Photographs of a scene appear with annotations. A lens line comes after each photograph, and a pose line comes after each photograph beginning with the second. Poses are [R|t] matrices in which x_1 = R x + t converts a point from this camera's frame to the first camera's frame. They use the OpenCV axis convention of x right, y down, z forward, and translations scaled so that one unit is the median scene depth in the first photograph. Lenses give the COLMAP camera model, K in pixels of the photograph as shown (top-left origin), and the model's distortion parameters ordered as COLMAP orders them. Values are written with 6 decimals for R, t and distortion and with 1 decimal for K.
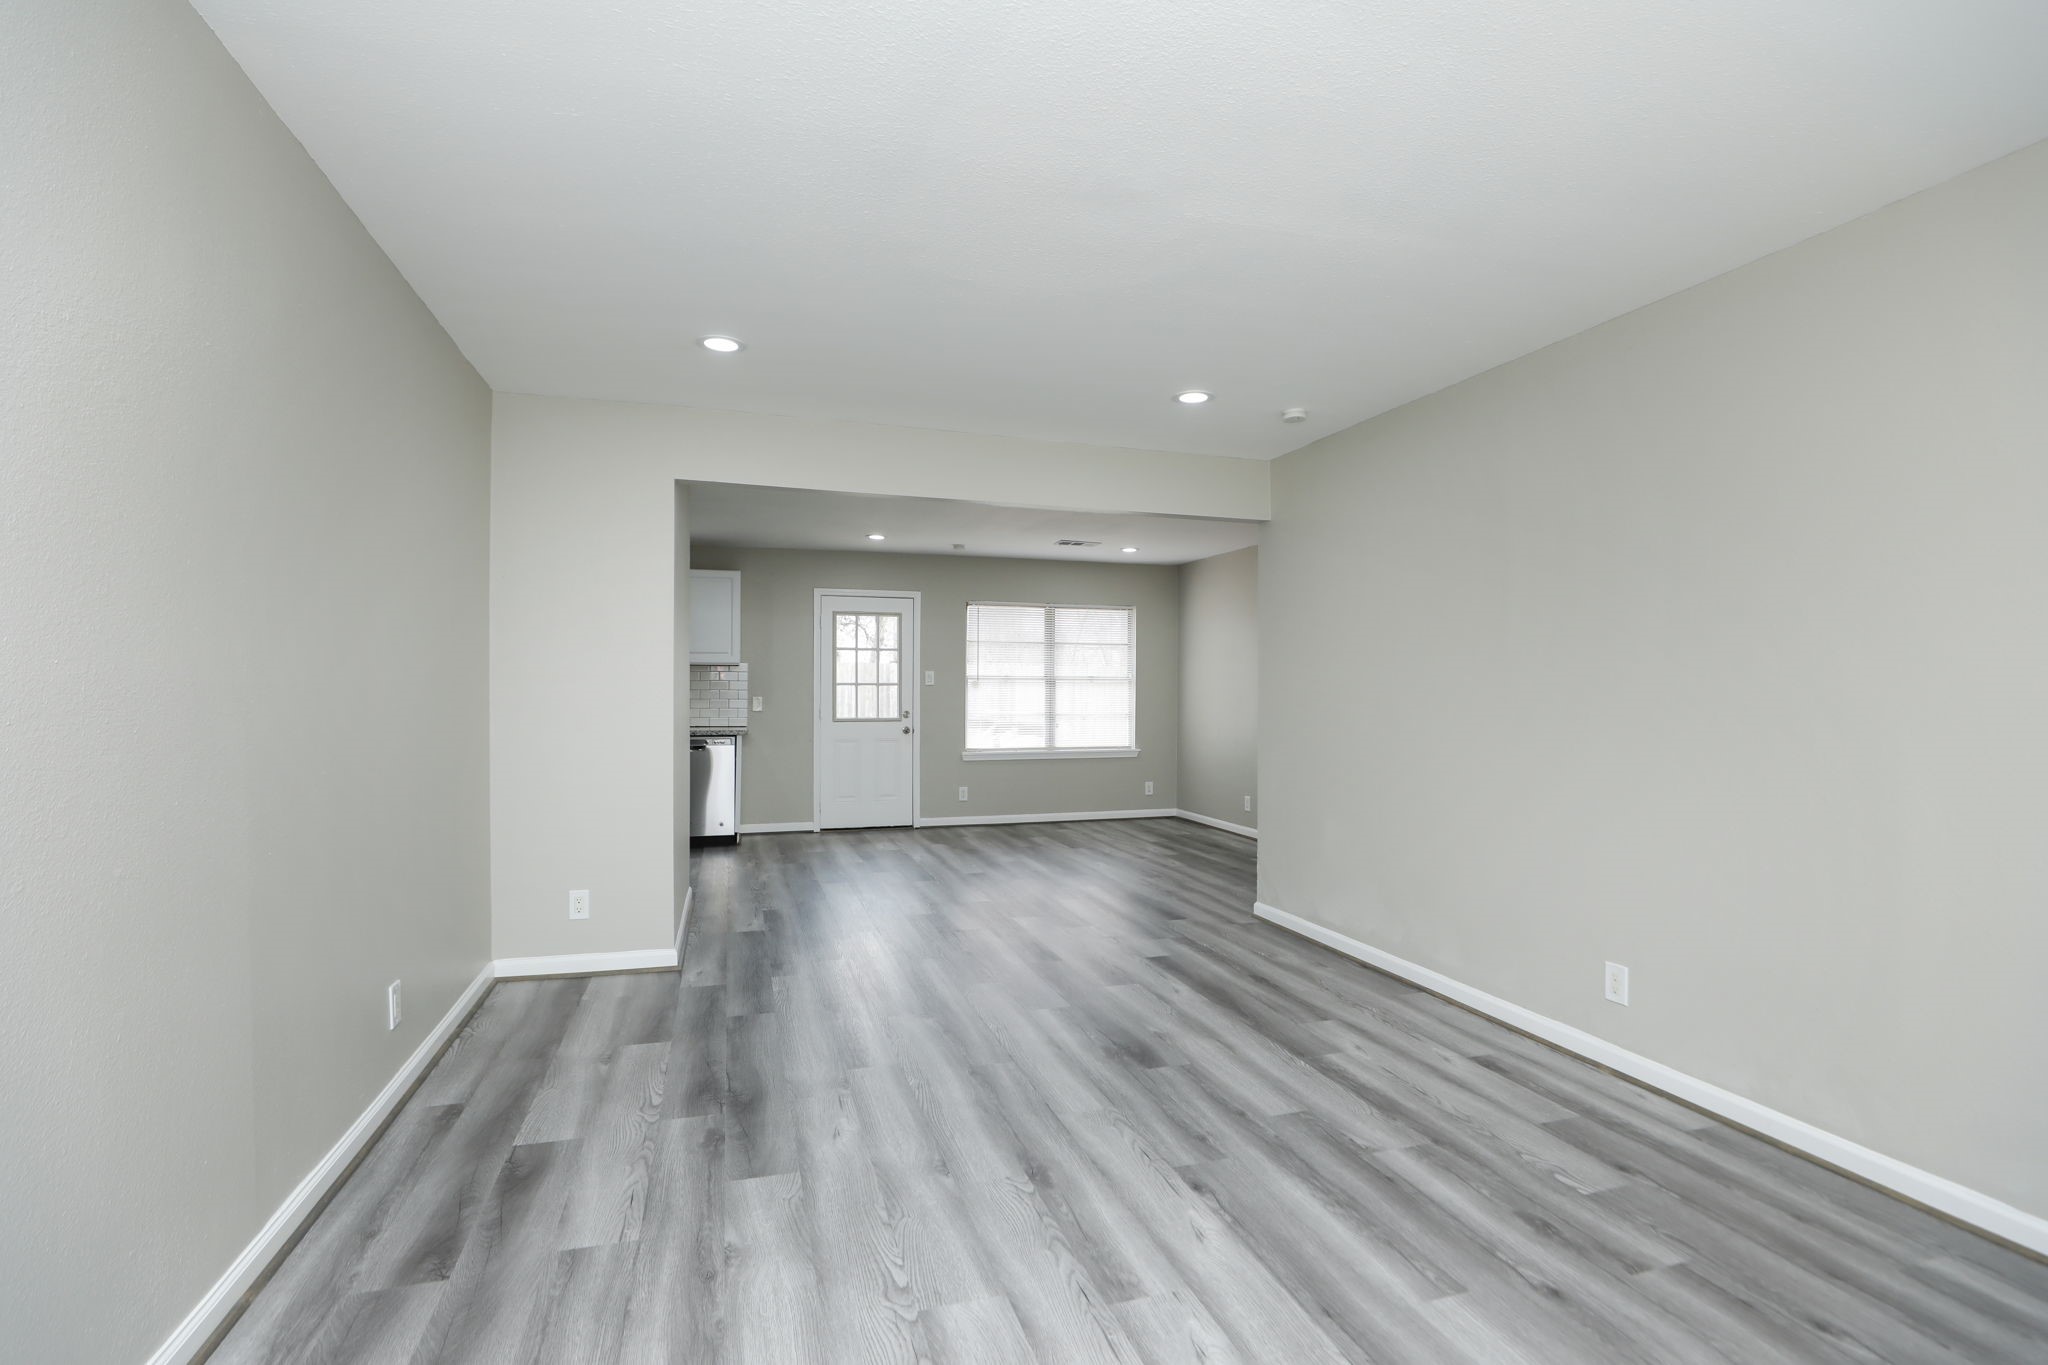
lens RADIAL K [[932.7, 0, 1022.7], [0, 932.7, 687.2], [0, 0, 1]] dist [-0.044111, 0.012564]
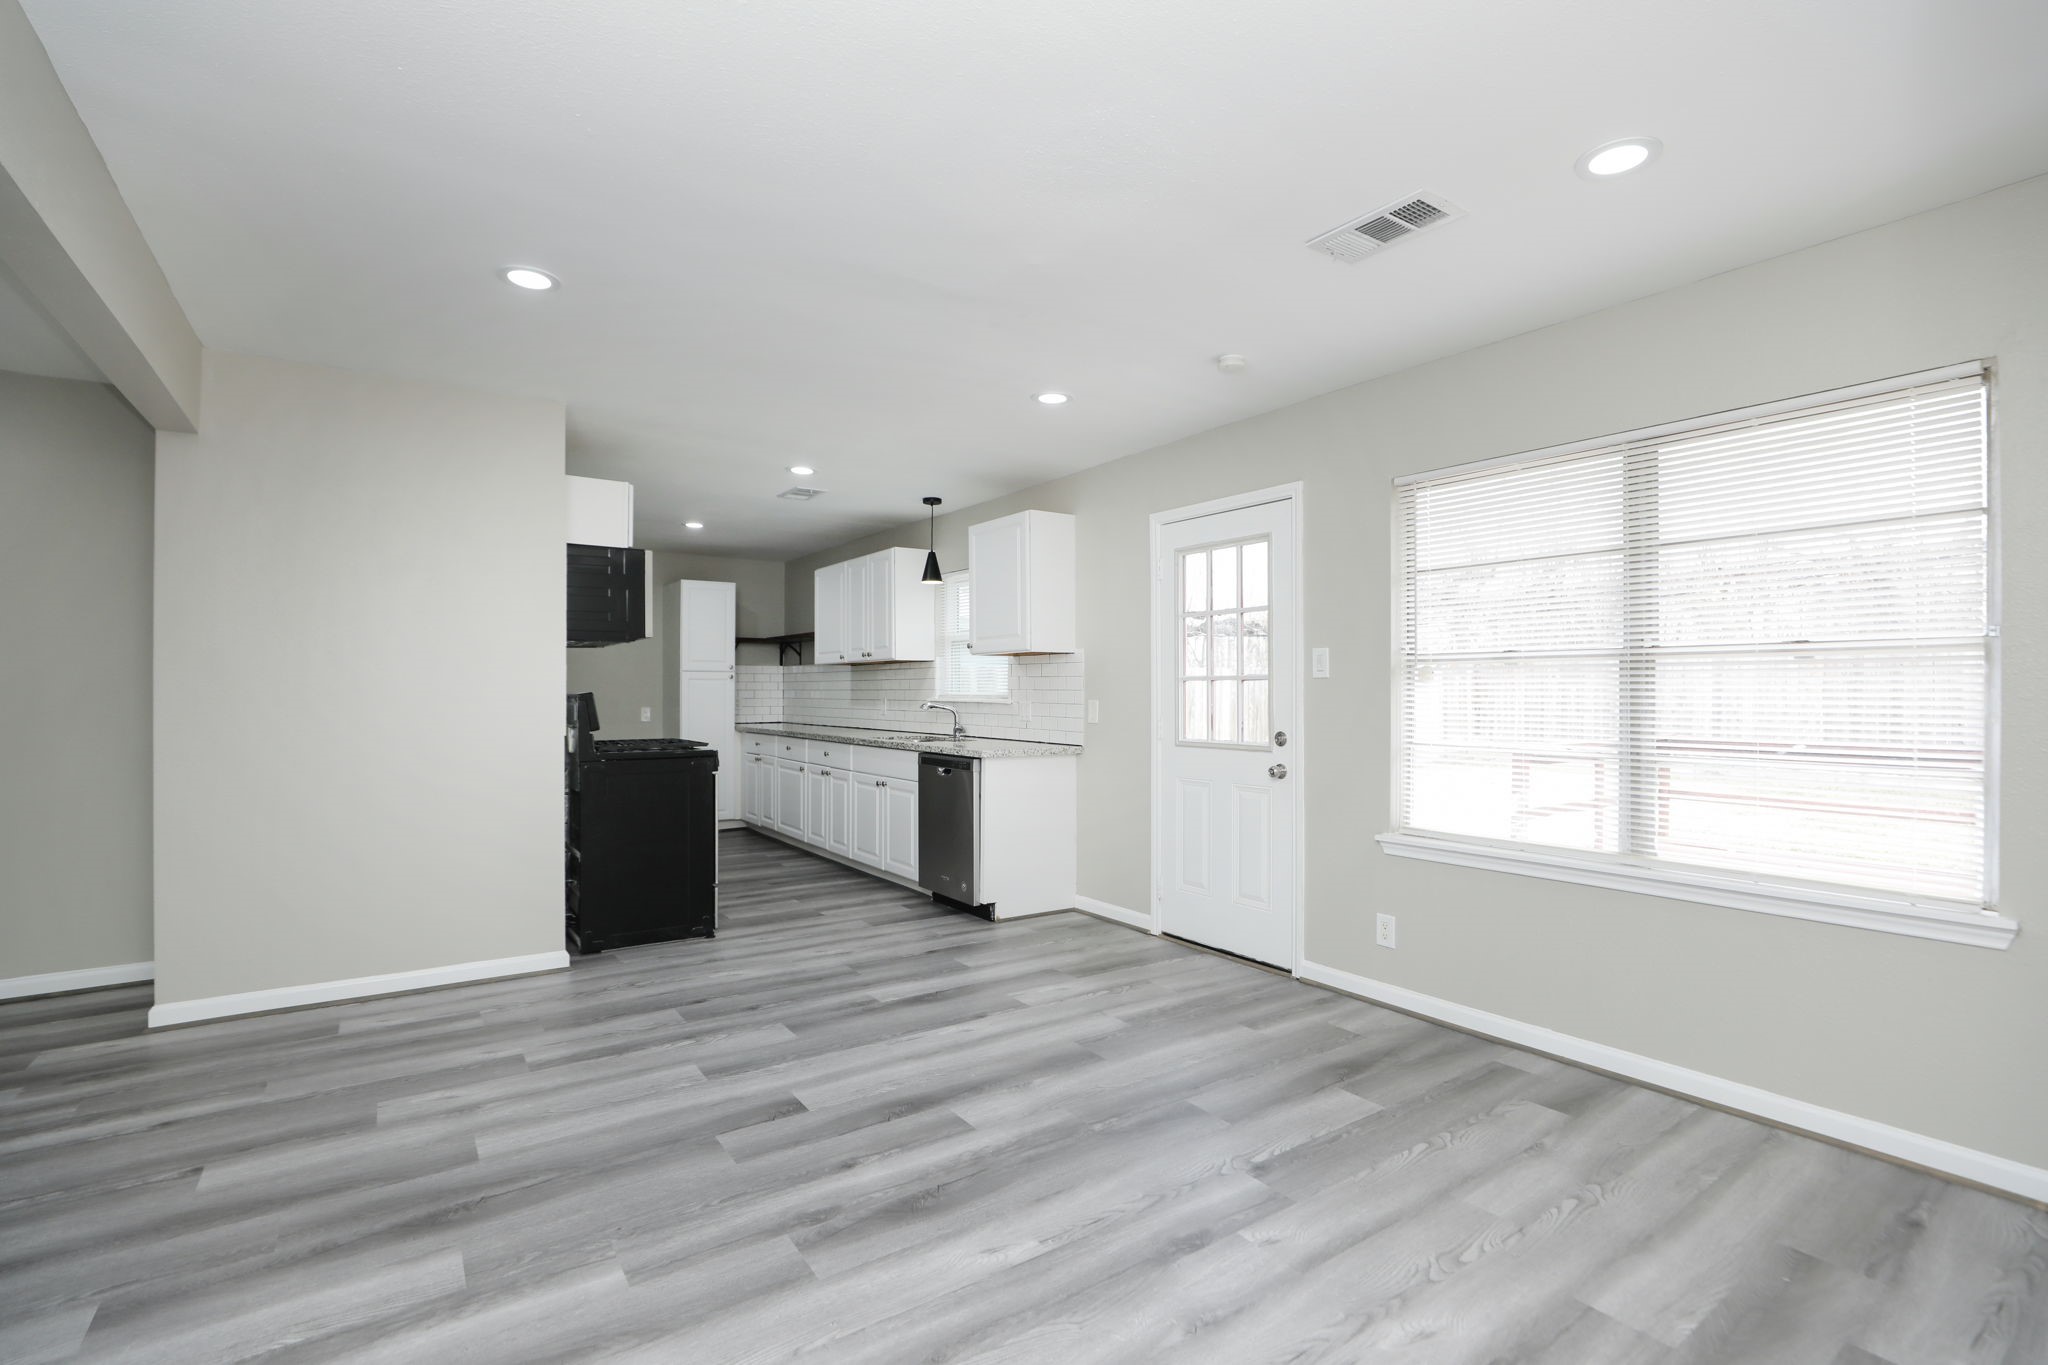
lens RADIAL K [[932.7, 0, 1022.7], [0, 932.7, 687.2], [0, 0, 1]] dist [-0.044111, 0.012564]
pose [[0.297767, -0.006293, -0.954618, 0.755391], [0.003428, 0.999979, -0.005523, 0.011302], [0.954632, -0.001628, 0.297783, 1.844239]]
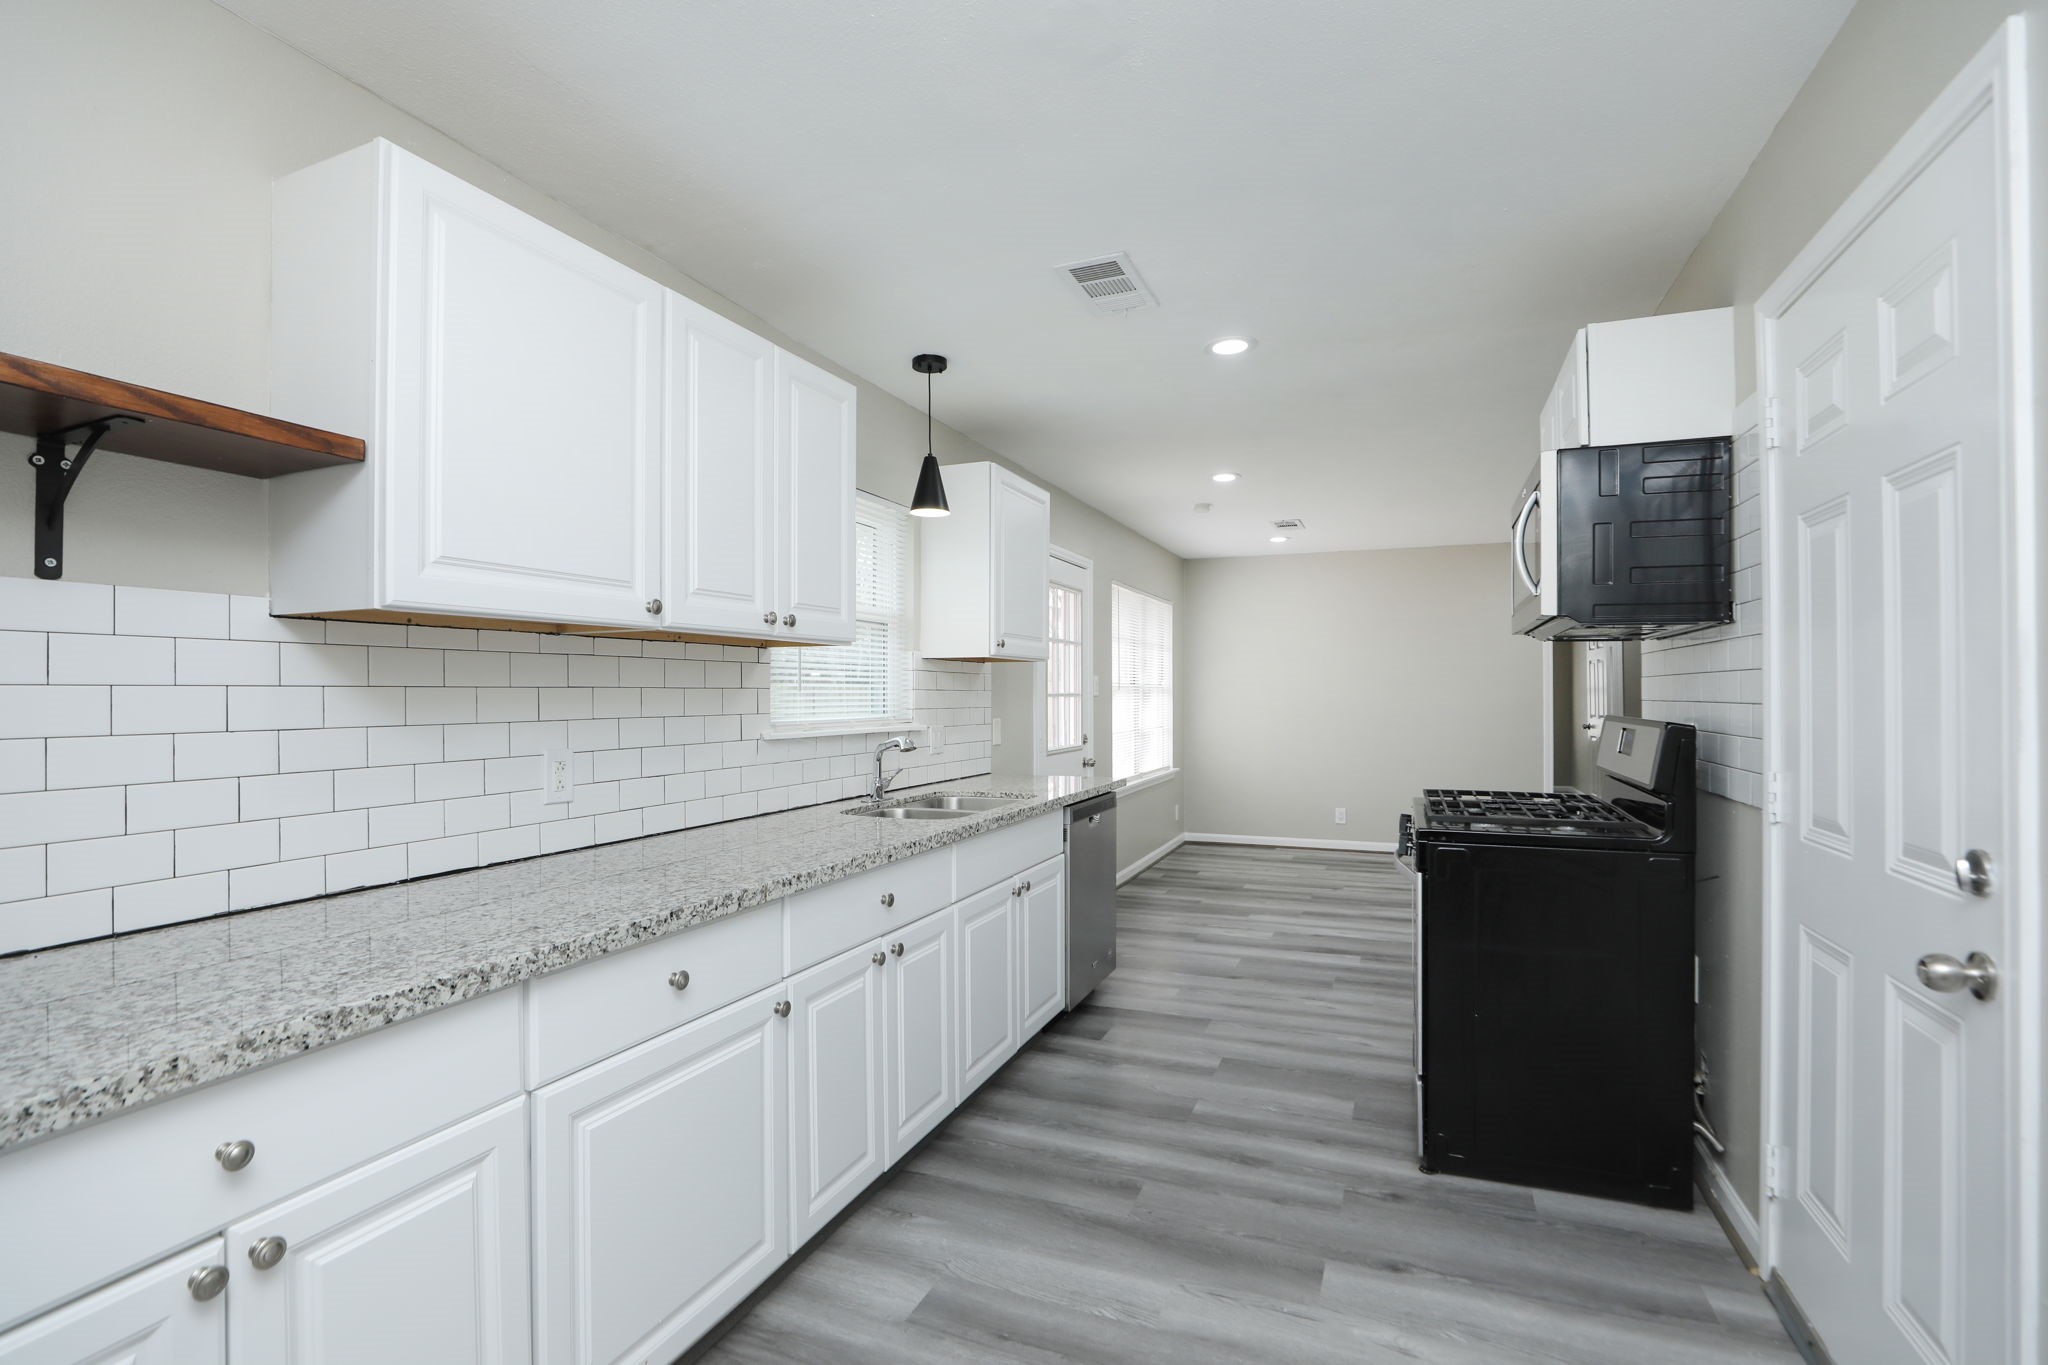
lens RADIAL K [[932.7, 0, 1022.7], [0, 932.7, 687.2], [0, 0, 1]] dist [-0.044111, 0.012564]
pose [[0.646973, 0.000815, 0.762512, -1.702114], [0.002874, 0.999990, -0.003507, -0.015856], [-0.762507, 0.004460, 0.646964, 1.508964]]
